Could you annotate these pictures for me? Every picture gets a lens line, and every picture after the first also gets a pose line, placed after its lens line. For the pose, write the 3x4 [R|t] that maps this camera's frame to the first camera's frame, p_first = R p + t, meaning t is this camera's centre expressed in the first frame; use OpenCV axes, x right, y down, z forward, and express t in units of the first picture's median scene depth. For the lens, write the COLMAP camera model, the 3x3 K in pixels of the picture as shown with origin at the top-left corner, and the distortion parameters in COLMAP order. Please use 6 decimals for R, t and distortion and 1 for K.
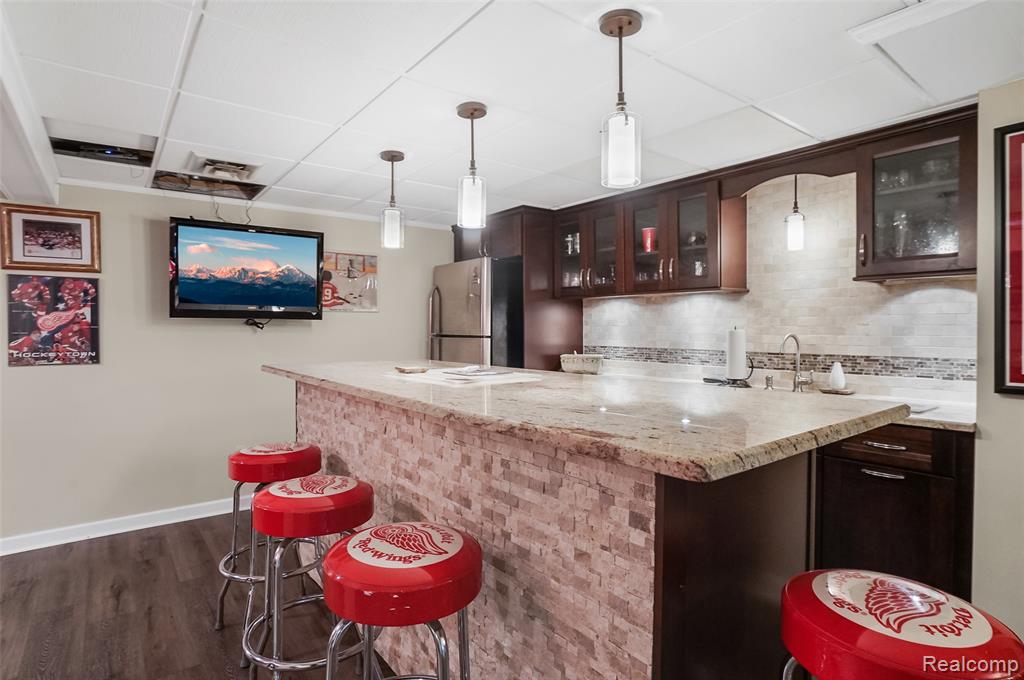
lens RADIAL K [[521.5, 0, 512.0], [0, 521.5, 340.0], [0, 0, 1]] dist [-0.043756, 0.023868]
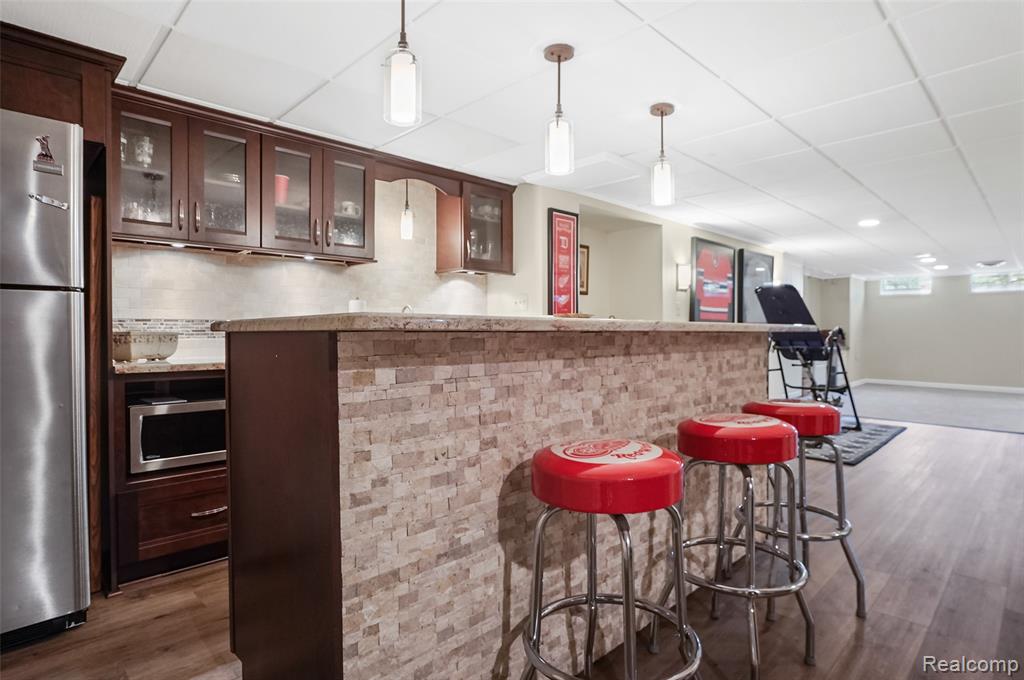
lens RADIAL K [[535.9, 0, 512.0], [0, 535.9, 340.0], [0, 0, 1]] dist [-0.069773, -0.000022]
pose [[-0.101001, -0.010259, 0.994833, -0.794322], [0.025405, 0.999594, 0.012887, 0.063899], [-0.994562, 0.026575, -0.100699, 0.906750]]
